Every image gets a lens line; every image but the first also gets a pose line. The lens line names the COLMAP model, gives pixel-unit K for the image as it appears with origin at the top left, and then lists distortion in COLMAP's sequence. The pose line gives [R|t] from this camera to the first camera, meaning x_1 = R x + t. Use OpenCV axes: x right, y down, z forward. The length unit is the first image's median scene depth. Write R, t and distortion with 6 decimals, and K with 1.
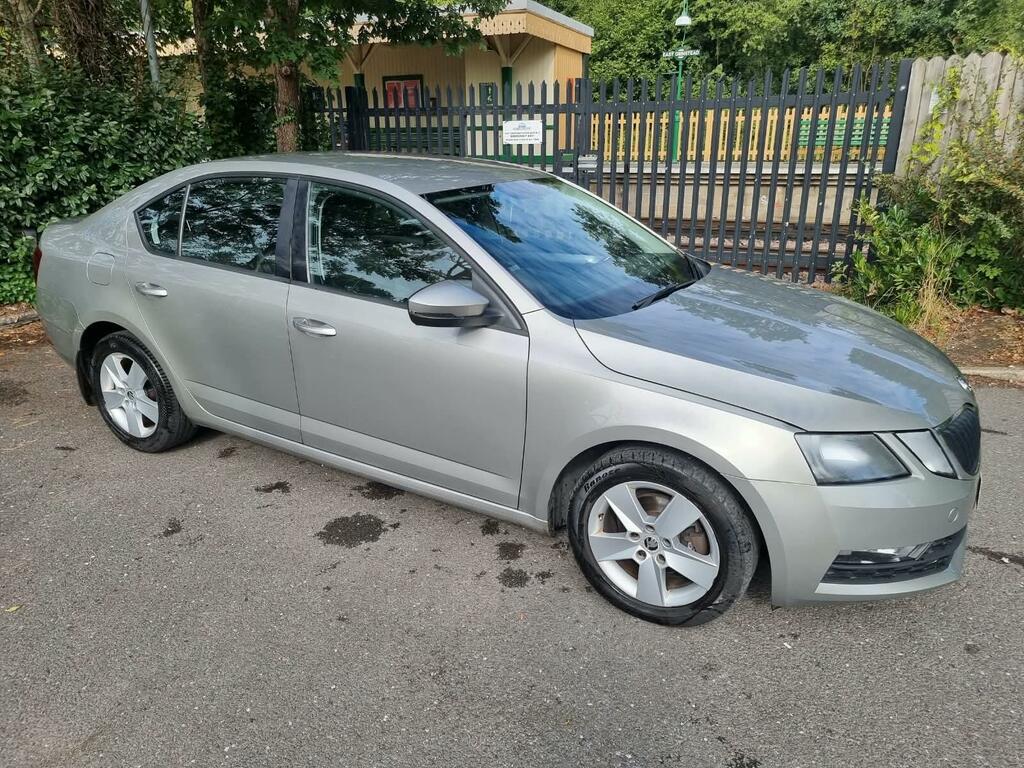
lens RADIAL K [[706.7, 0, 505.7], [0, 706.7, 387.5], [0, 0, 1]] dist [0.070913, -0.071804]
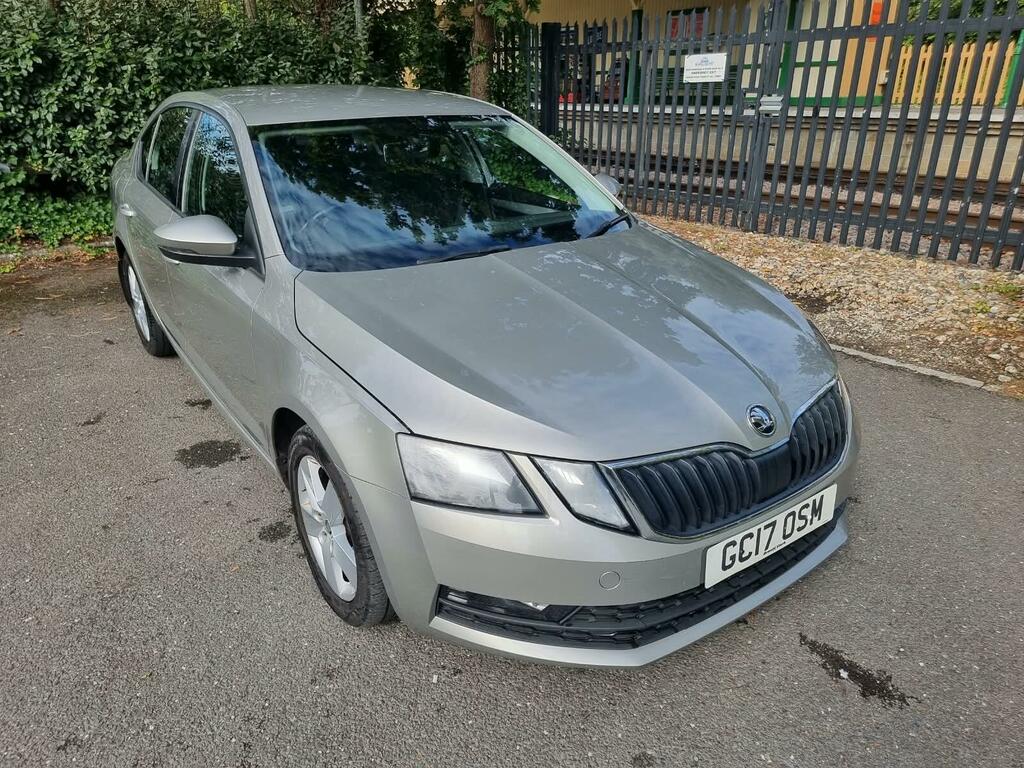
lens RADIAL K [[706.7, 0, 505.7], [0, 706.7, 387.5], [0, 0, 1]] dist [0.070913, -0.071804]
pose [[0.907233, 0.164055, -0.387317, 0.251740], [-0.136950, 0.985839, 0.096783, -0.025412], [0.397710, -0.034761, 0.916853, 0.091009]]
